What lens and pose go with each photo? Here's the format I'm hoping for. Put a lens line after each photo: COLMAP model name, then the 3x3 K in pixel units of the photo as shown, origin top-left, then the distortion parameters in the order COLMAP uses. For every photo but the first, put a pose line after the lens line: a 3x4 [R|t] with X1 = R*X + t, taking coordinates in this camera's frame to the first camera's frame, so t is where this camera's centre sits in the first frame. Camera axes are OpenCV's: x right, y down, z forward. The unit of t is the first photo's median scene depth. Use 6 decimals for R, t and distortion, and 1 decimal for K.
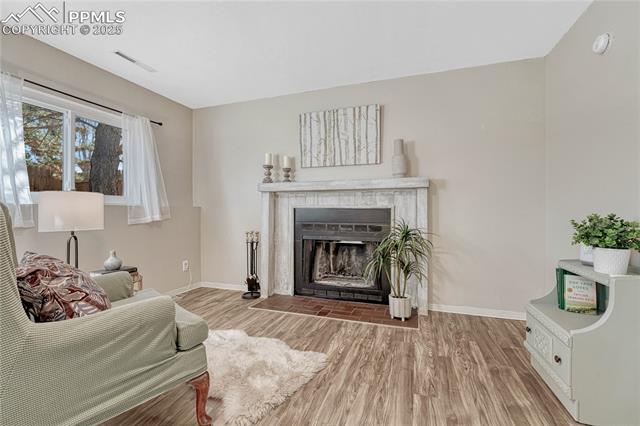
lens RADIAL K [[266.2, 0, 329.3], [0, 266.2, 212.7], [0, 0, 1]] dist [-0.004725, 0.000646]
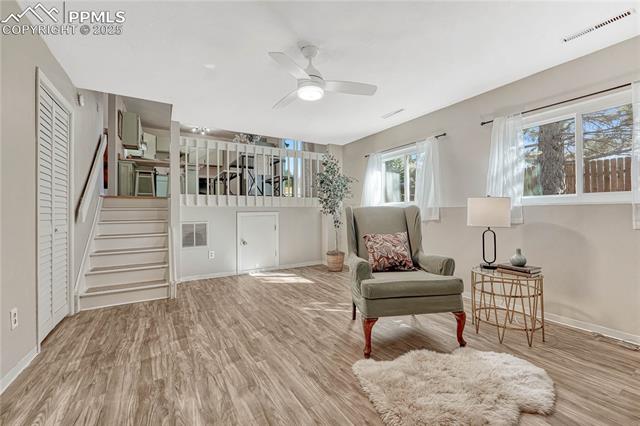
lens RADIAL K [[266.2, 0, 318.2], [0, 266.2, 212.1], [0, 0, 1]] dist [-0.004725, 0.000646]
pose [[-0.659617, 0.006551, -0.751573, 0.431503], [0.004093, 0.999978, 0.005124, -0.011942], [0.751591, 0.000303, -0.659630, 0.894890]]
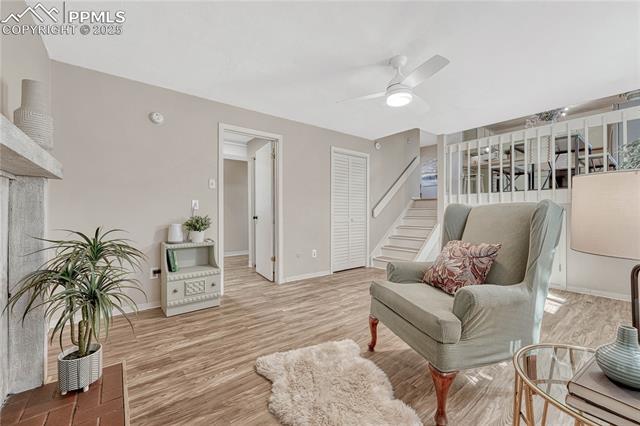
lens RADIAL K [[266.2, 0, 329.1], [0, 266.2, 211.2], [0, 0, 1]] dist [-0.004725, 0.000646]
pose [[-0.840547, 0.002450, 0.541733, -0.569573], [0.005227, 0.999980, 0.003588, -0.012962], [-0.541714, 0.005848, -0.840543, 1.238213]]
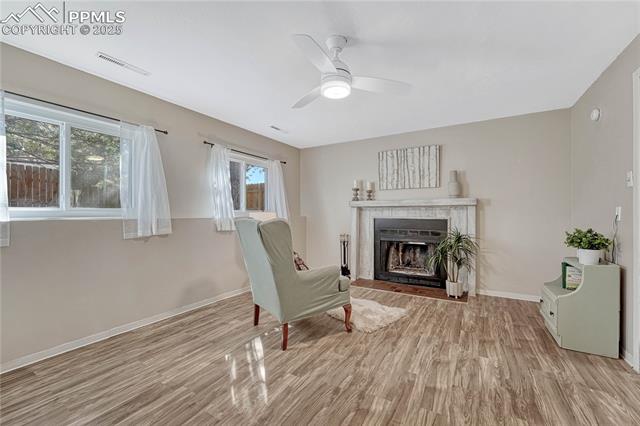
lens RADIAL K [[266.2, 0, 324.2], [0, 266.2, 213.3], [0, 0, 1]] dist [-0.004725, 0.000646]
pose [[0.977422, -0.000312, -0.211294, -0.114792], [-0.000529, 0.999992, -0.003923, -0.046773], [0.211294, 0.003947, 0.977415, -0.542494]]
